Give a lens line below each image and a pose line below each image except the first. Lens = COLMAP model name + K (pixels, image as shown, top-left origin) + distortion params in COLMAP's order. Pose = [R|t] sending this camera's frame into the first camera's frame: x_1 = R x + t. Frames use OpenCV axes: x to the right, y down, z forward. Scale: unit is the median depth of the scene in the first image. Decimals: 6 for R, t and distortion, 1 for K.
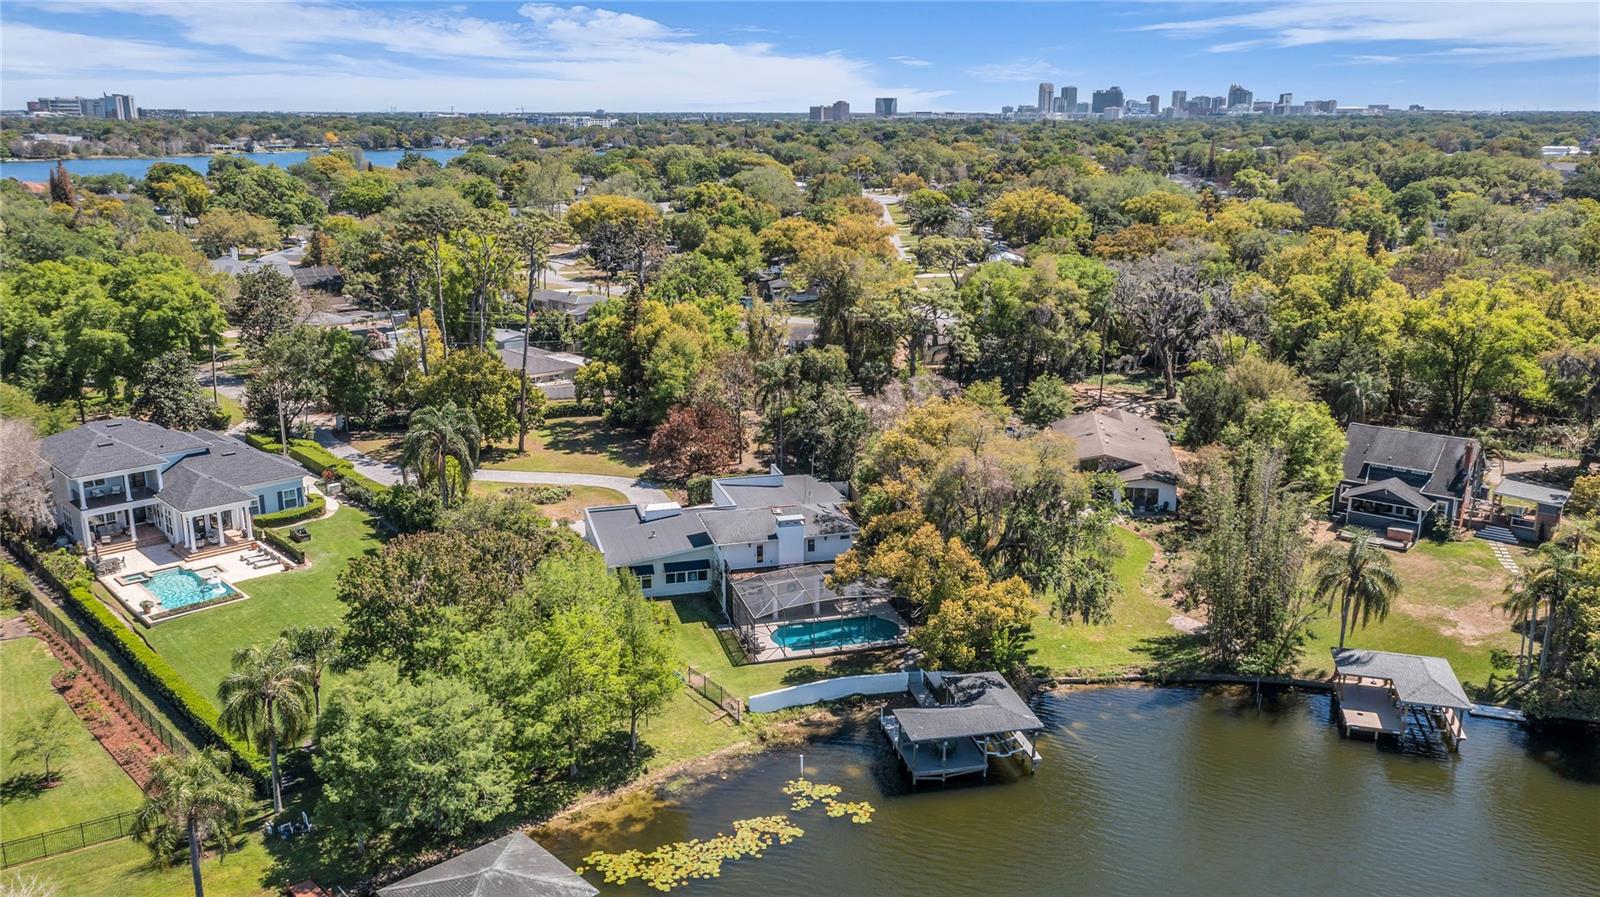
lens RADIAL K [[1270.9, 0, 800.0], [0, 1270.9, 448.5], [0, 0, 1]] dist [0.008893, 0.010797]
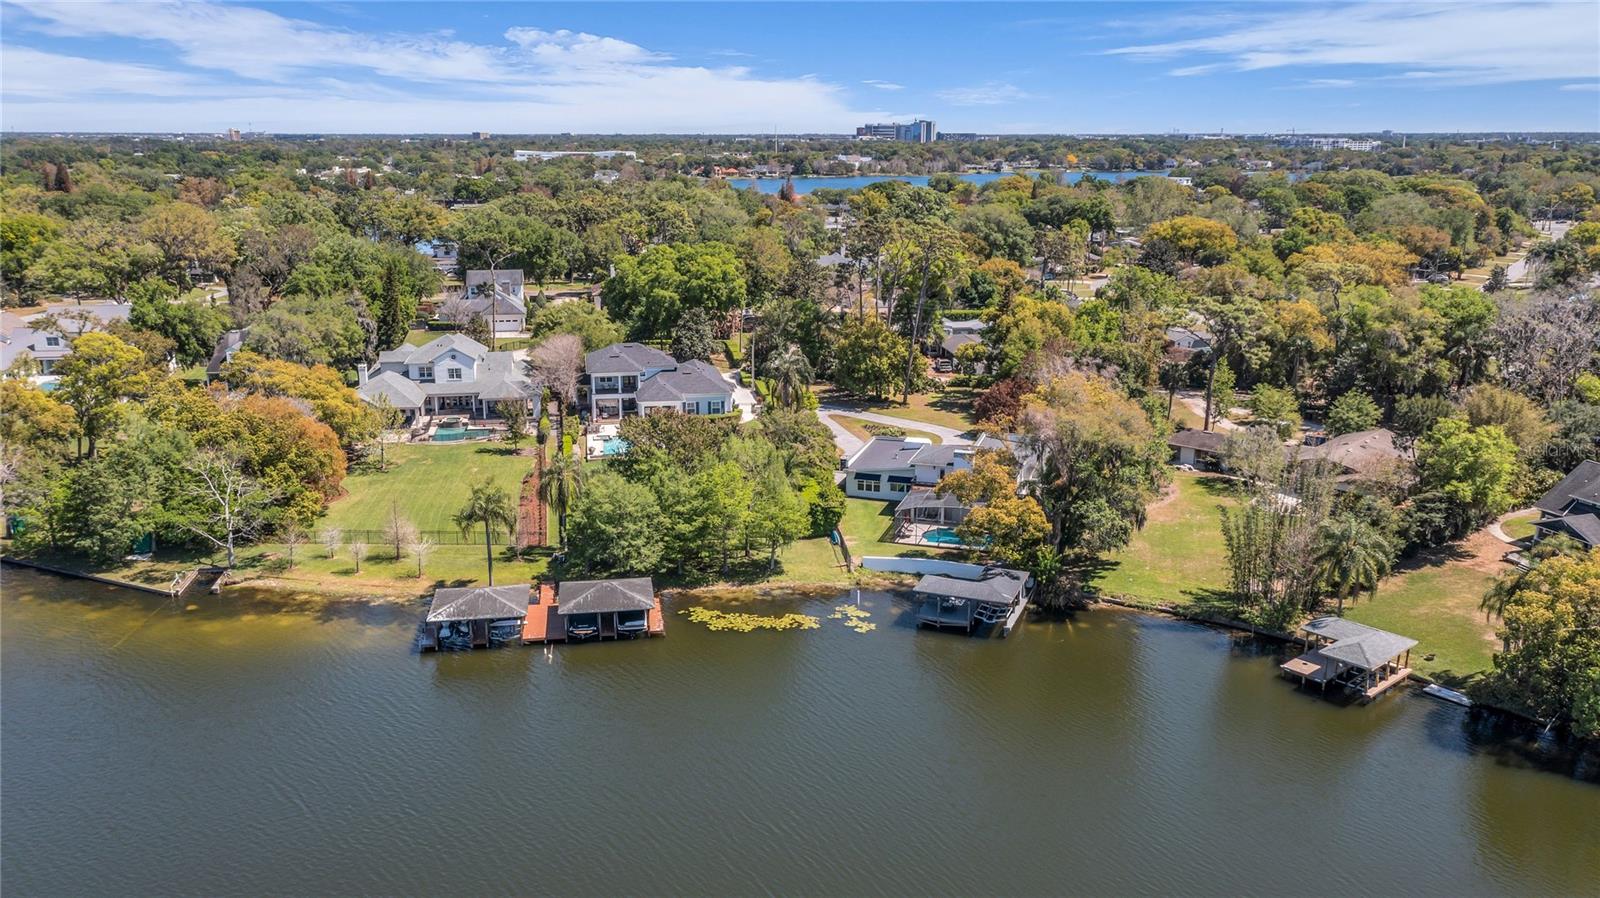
lens RADIAL K [[1270.9, 0, 800.0], [0, 1270.9, 449.0], [0, 0, 1]] dist [0.008893, 0.010797]
pose [[0.830201, 0.133323, -0.541287, 0.526591], [-0.141517, 0.989576, 0.026689, 0.036882], [0.539203, 0.054444, 0.840414, -0.202158]]
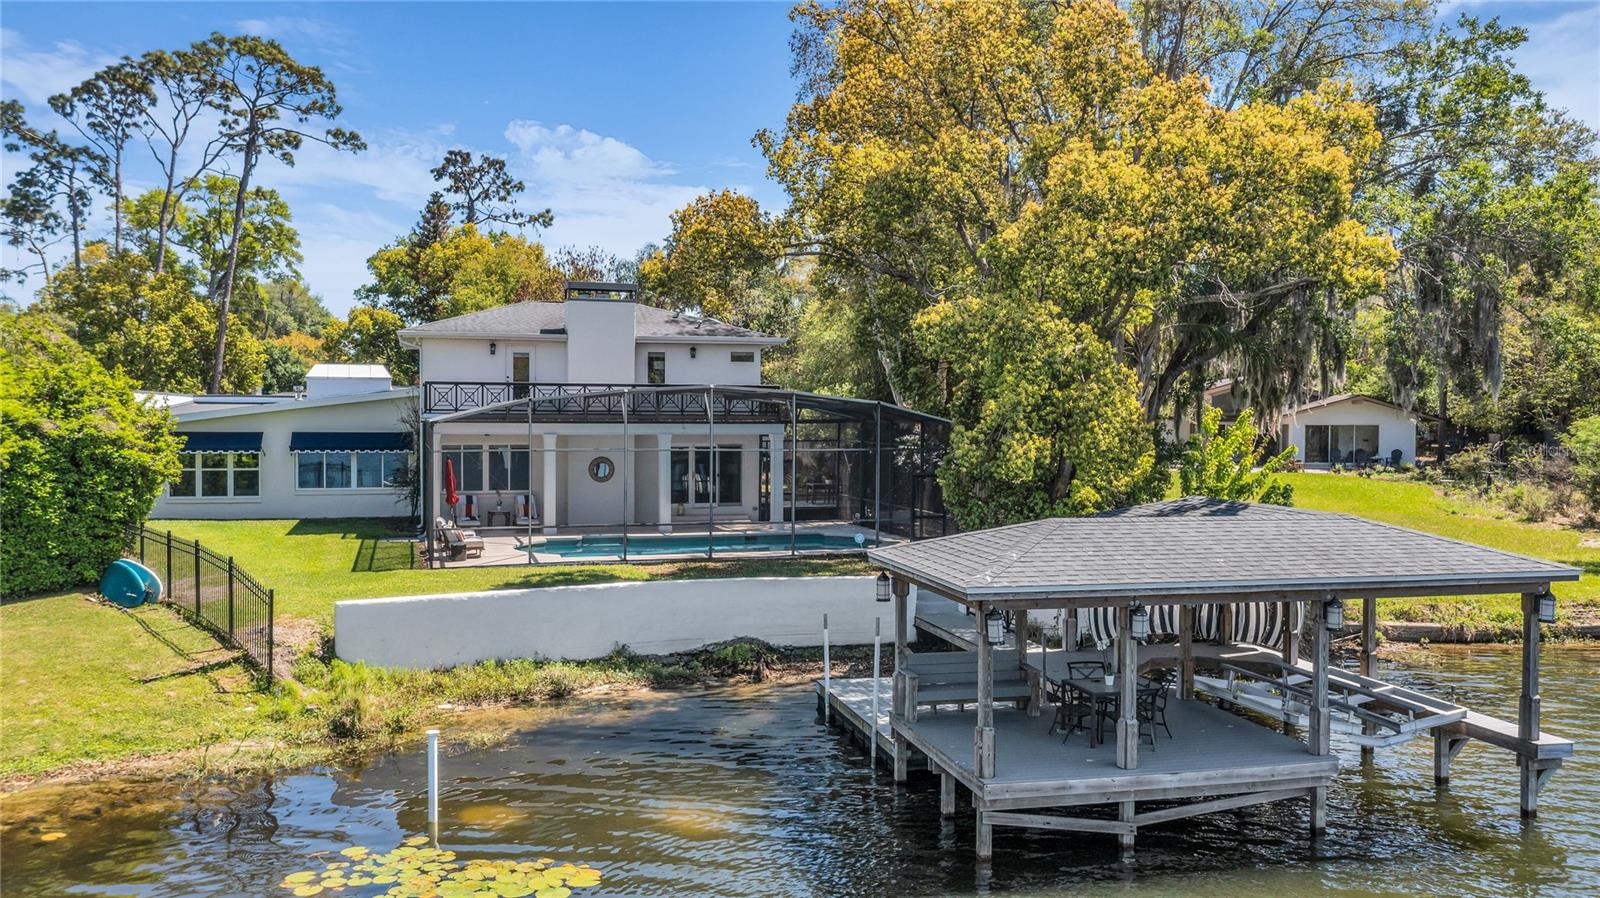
lens RADIAL K [[1256.9, 0, 800.0], [0, 1256.9, 449.0], [0, 0, 1]] dist [0.003491, 0.011197]
pose [[0.999760, -0.000382, 0.021903, 0.041983], [0.005561, 0.971514, -0.236915, 0.180905], [-0.021188, 0.236980, 0.971283, 0.579431]]
